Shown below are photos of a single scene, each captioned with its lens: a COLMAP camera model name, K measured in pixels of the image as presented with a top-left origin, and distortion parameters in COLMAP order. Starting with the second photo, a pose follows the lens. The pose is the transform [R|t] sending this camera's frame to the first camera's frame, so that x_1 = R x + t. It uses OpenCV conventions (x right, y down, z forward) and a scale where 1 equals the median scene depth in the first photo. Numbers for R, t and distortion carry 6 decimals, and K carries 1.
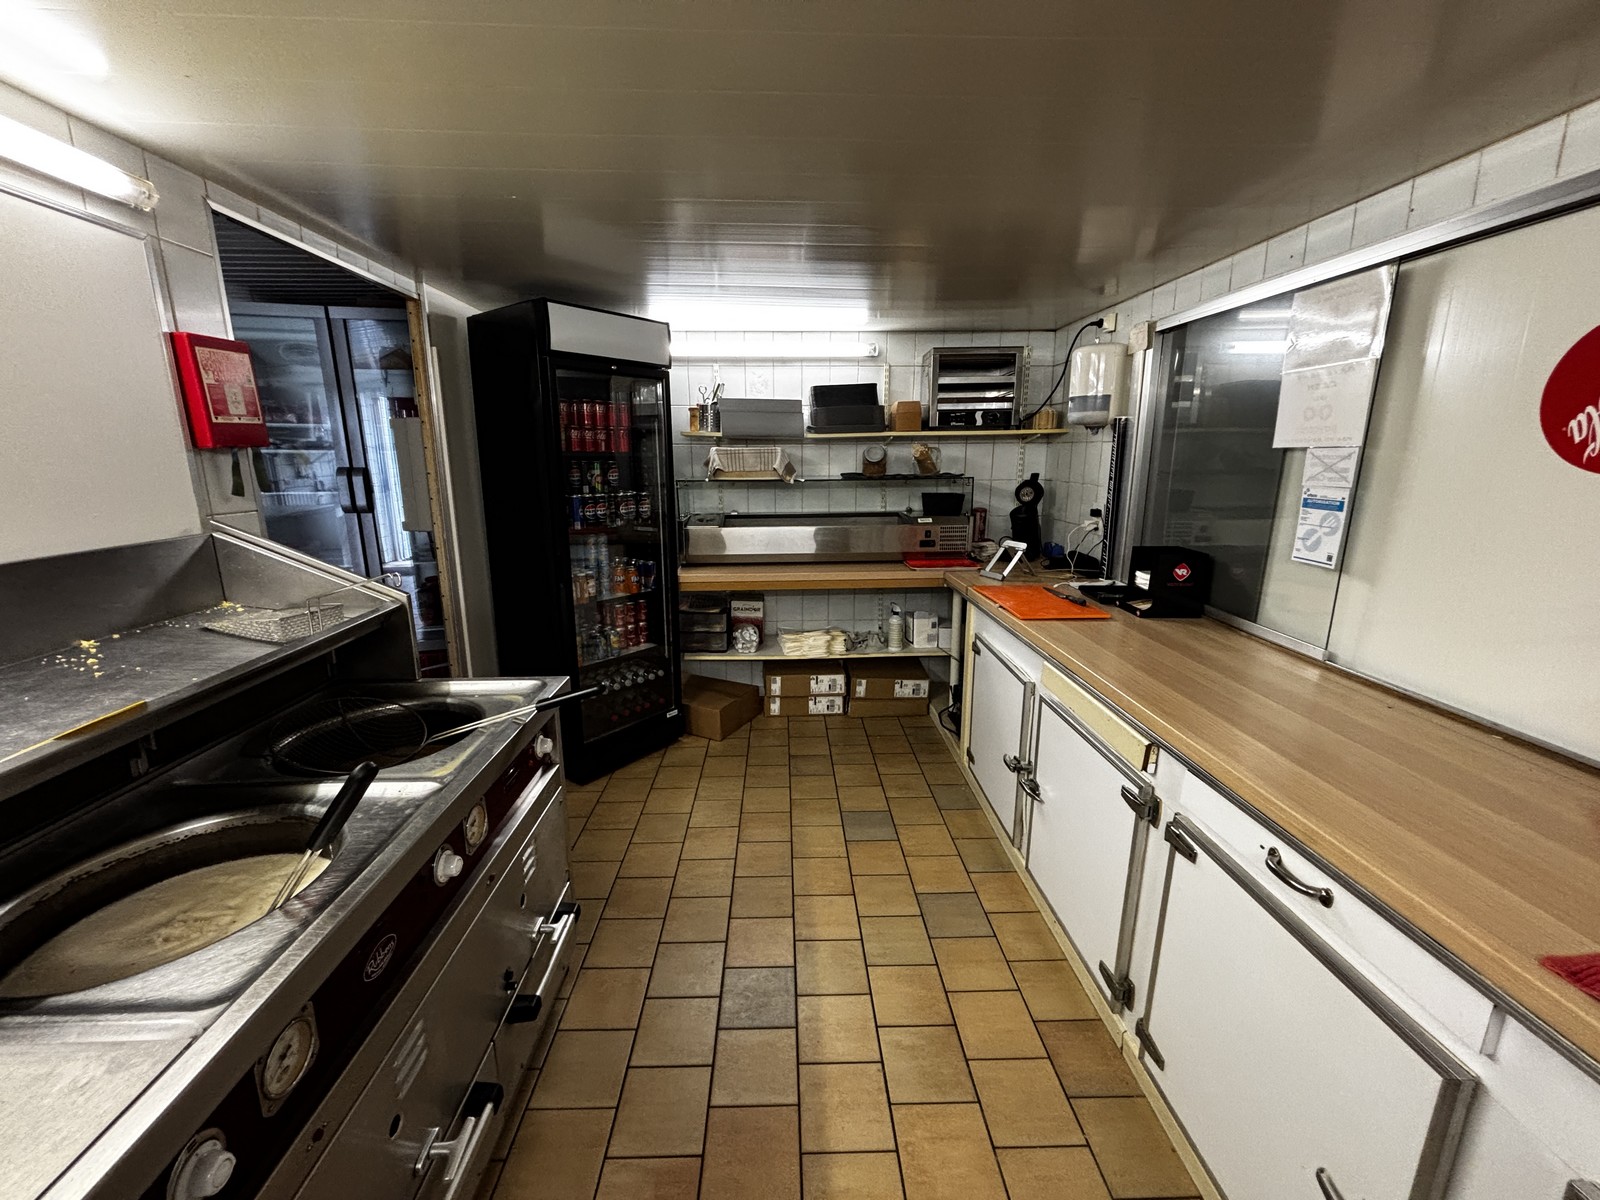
lens RADIAL K [[639.7, 0, 795.1], [0, 639.7, 594.5], [0, 0, 1]] dist [-0.006005, 0.000931]
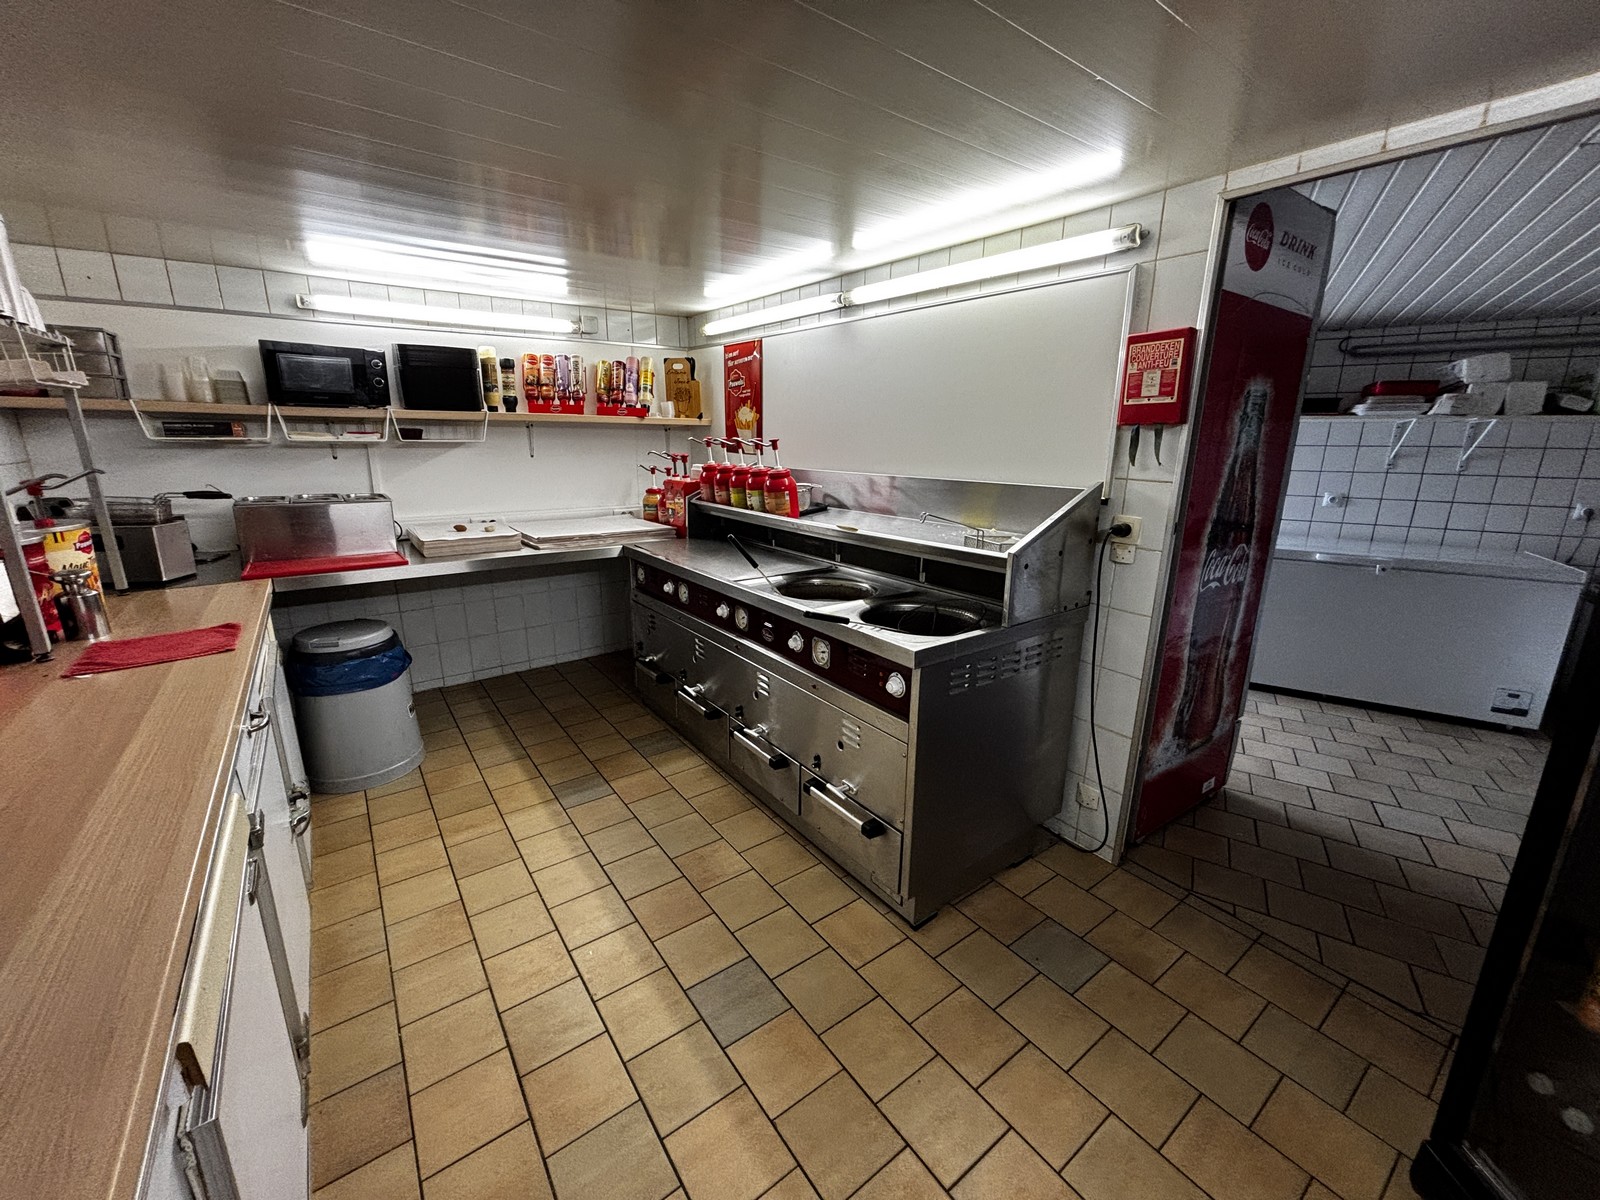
lens RADIAL K [[639.7, 0, 826.6], [0, 639.7, 599.5], [0, 0, 1]] dist [-0.006005, 0.000931]
pose [[-0.806484, 0.142717, -0.573773, 0.331917], [-0.135130, 0.900256, 0.413859, -0.356787], [0.575607, 0.411305, -0.706756, 1.666718]]
